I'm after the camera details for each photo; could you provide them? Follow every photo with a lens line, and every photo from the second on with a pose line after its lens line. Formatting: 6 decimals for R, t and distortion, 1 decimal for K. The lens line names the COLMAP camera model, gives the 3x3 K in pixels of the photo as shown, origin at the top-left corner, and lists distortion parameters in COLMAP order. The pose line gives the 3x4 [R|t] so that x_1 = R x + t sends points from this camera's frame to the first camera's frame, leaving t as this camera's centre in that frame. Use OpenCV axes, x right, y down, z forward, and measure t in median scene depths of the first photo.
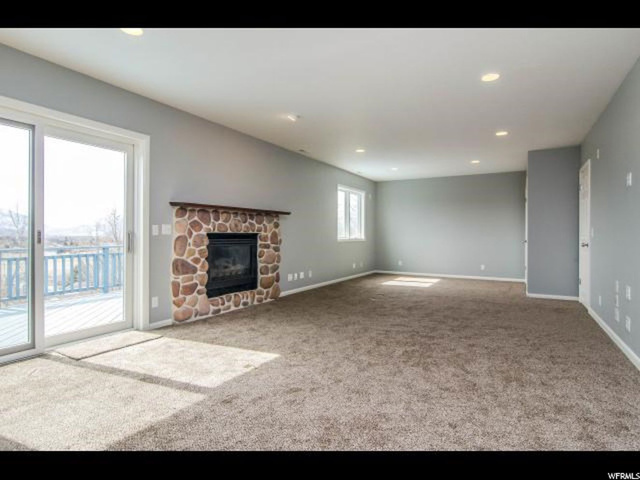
lens RADIAL K [[337.1, 0, 317.1], [0, 337.1, 237.2], [0, 0, 1]] dist [-0.015562, -0.000488]
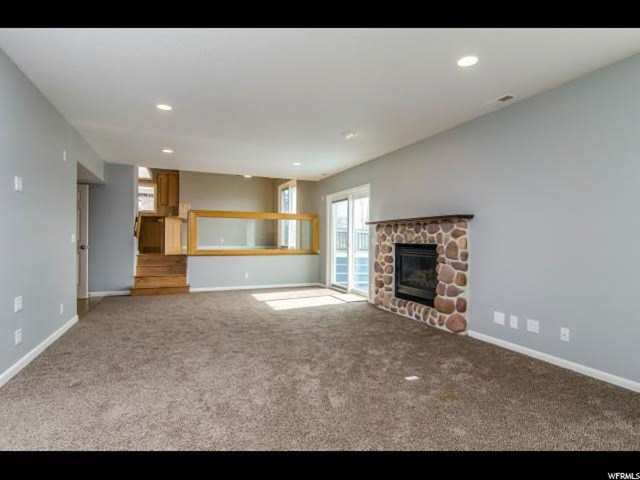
lens RADIAL K [[337.1, 0, 317.1], [0, 337.1, 237.2], [0, 0, 1]] dist [-0.015562, -0.000488]
pose [[-0.587074, -0.005459, -0.809515, 0.738142], [-0.008141, 0.999967, -0.000839, -0.027744], [0.809493, 0.006098, -0.587098, 1.333048]]
